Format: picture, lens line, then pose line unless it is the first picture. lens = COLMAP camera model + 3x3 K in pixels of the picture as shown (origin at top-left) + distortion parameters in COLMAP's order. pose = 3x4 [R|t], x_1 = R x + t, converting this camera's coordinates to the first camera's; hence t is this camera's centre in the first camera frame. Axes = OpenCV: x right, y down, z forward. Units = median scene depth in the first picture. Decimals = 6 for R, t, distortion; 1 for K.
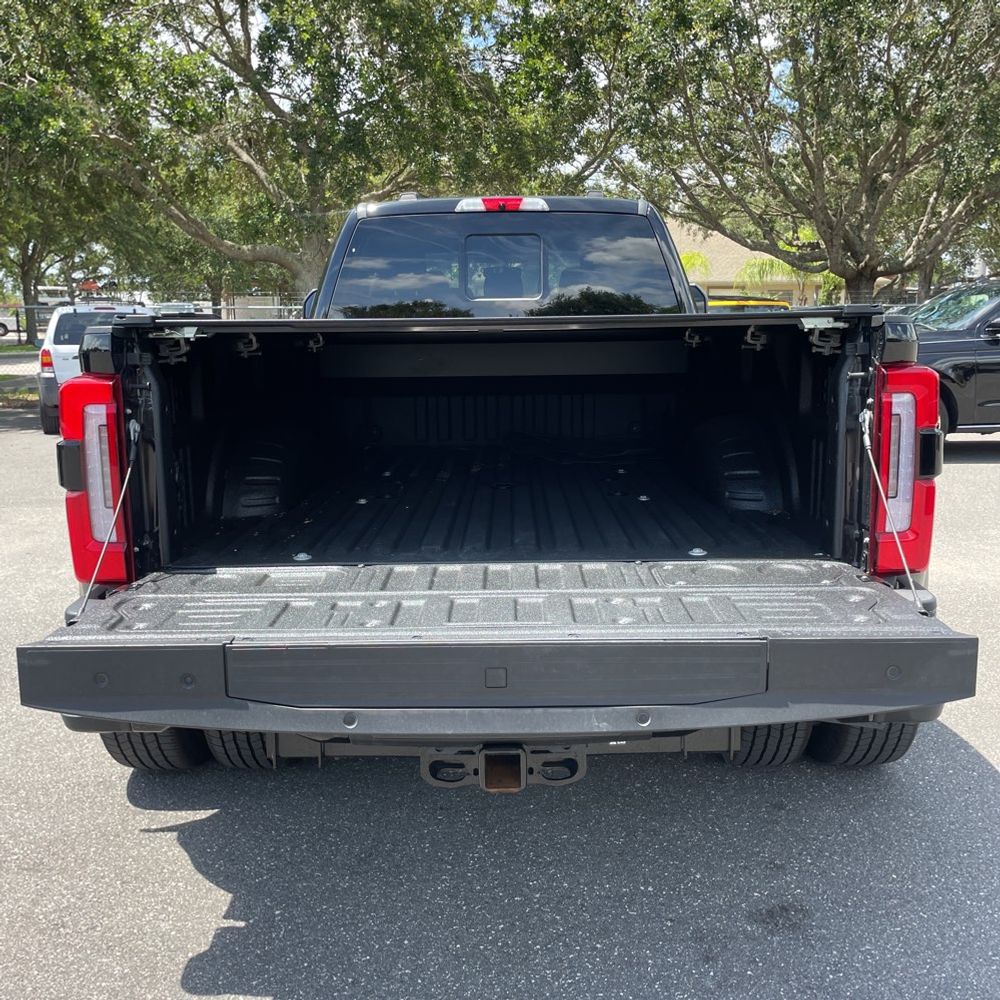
lens RADIAL K [[1025.2, 0, 511.6], [0, 1025.2, 487.6], [0, 0, 1]] dist [0.123217, -0.175986]
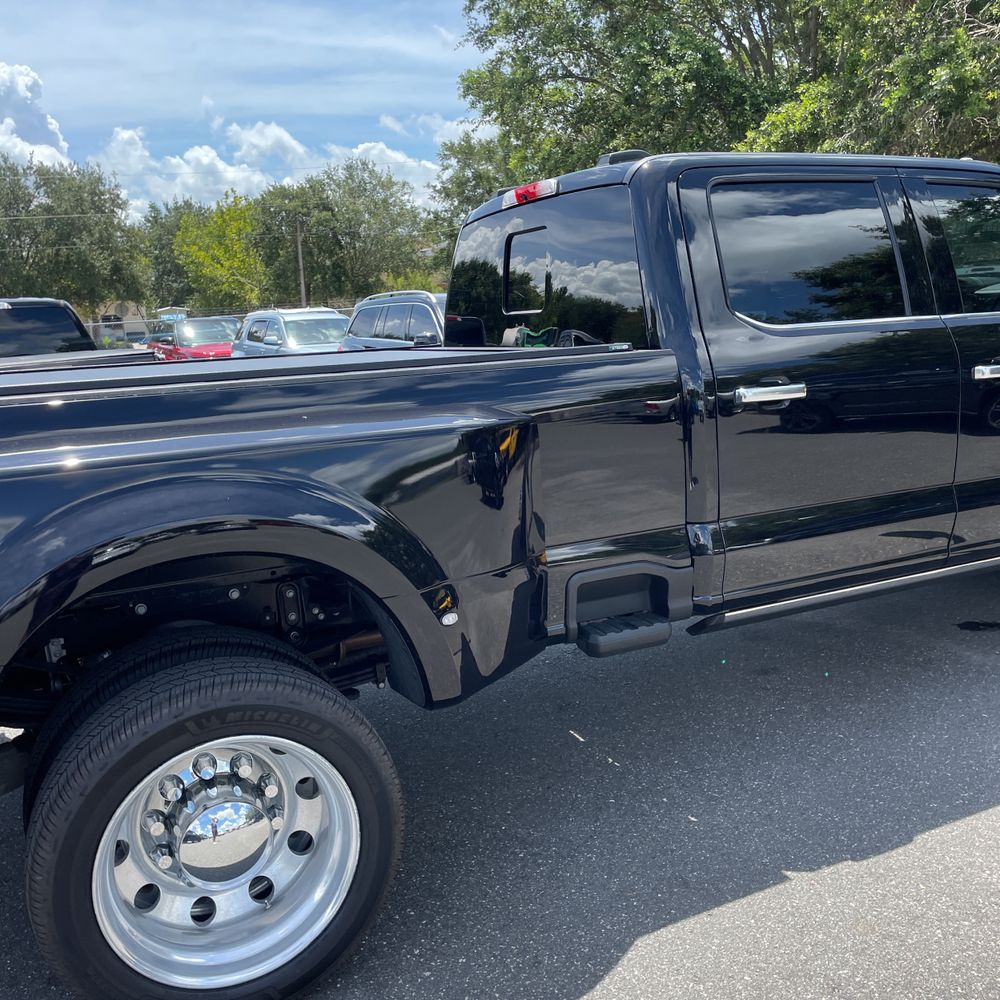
lens RADIAL K [[1006.2, 0, 500.0], [0, 1006.2, 500.0], [0, 0, 1]] dist [0.097720, -0.130016]
pose [[0.426022, 0.150893, -0.892041, 0.721024], [-0.084020, 0.988331, 0.127055, -0.136957], [0.900803, 0.020821, 0.433728, 0.642457]]
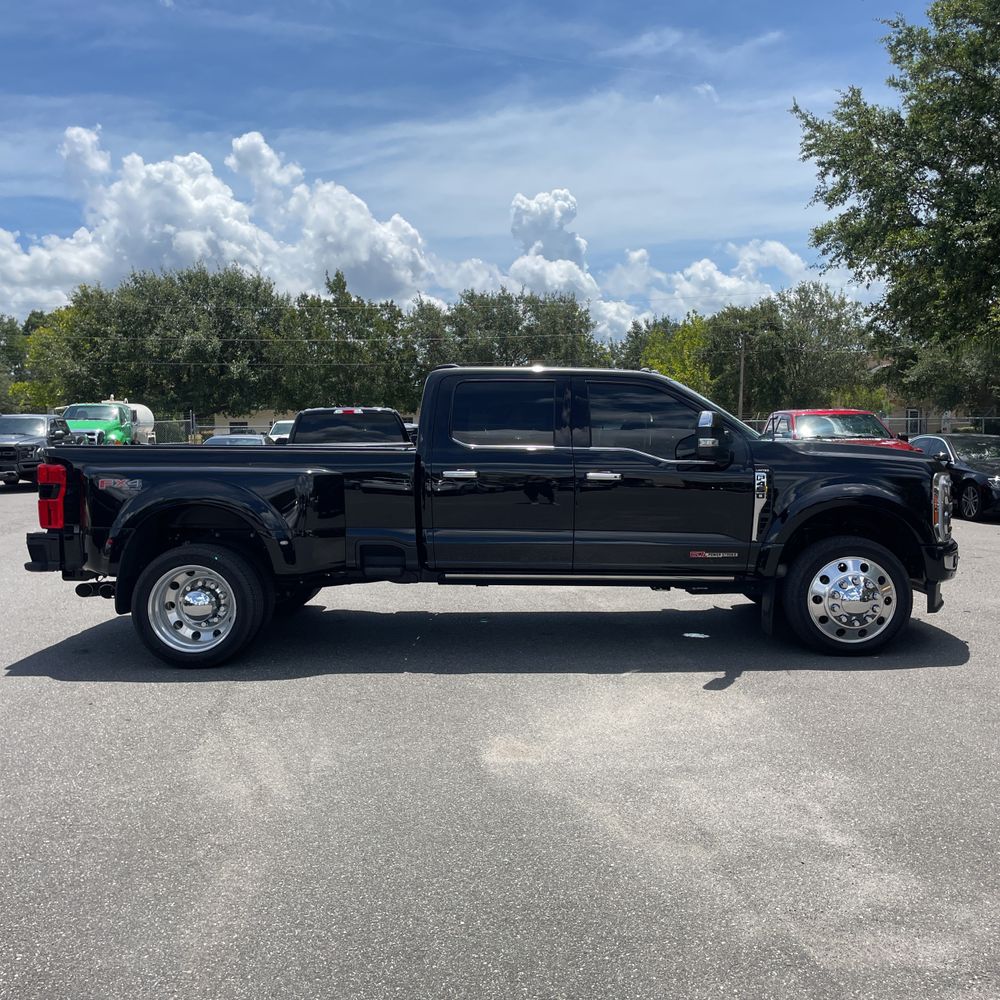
lens RADIAL K [[1025.2, 0, 511.6], [0, 1025.2, 487.6], [0, 0, 1]] dist [0.123217, -0.175986]
pose [[-0.036157, 0.064477, -0.997264, 1.697111], [-0.153684, 0.985687, 0.069301, -0.233972], [0.987458, 0.155769, -0.025730, 1.201567]]
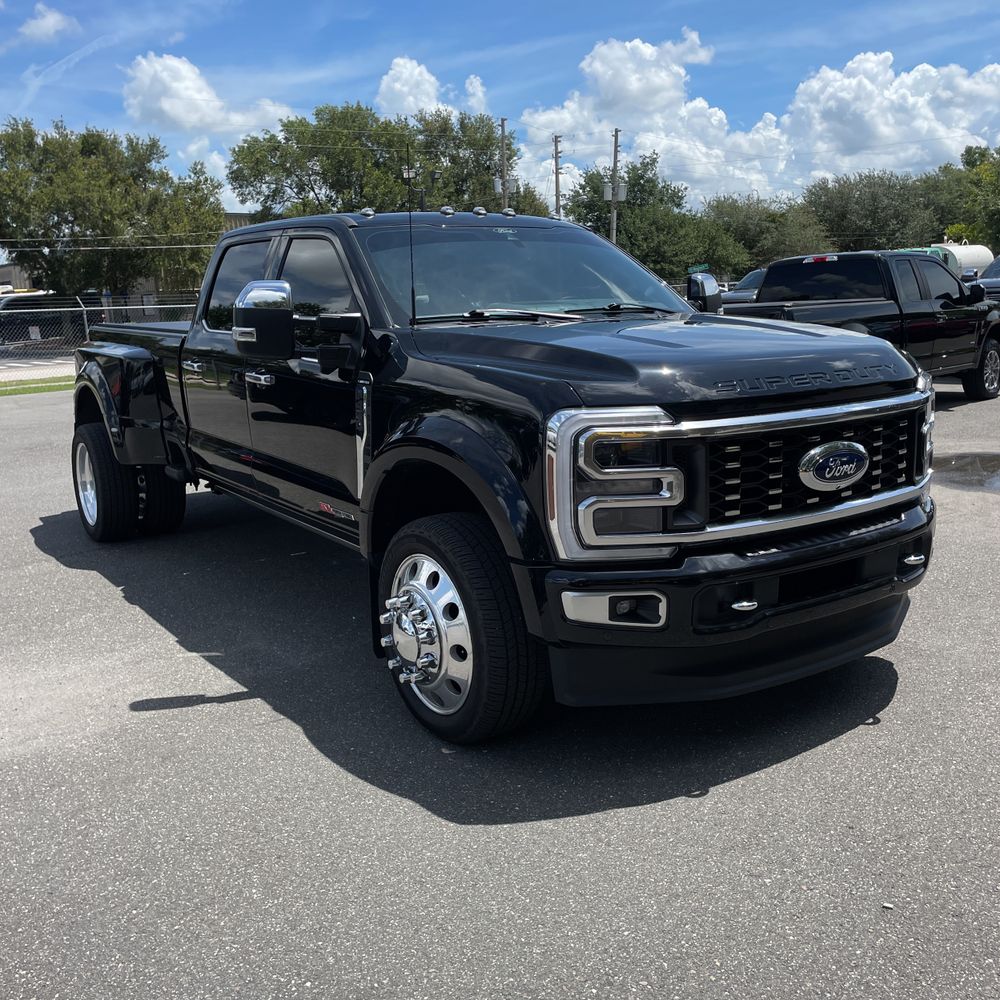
lens RADIAL K [[1025.2, 0, 511.6], [0, 1025.2, 487.6], [0, 0, 1]] dist [0.123217, -0.175986]
pose [[-0.823036, 0.136098, -0.551443, 0.583235], [-0.058626, 0.945328, 0.320809, -0.408271], [0.564956, 0.296366, -0.770060, 2.272877]]
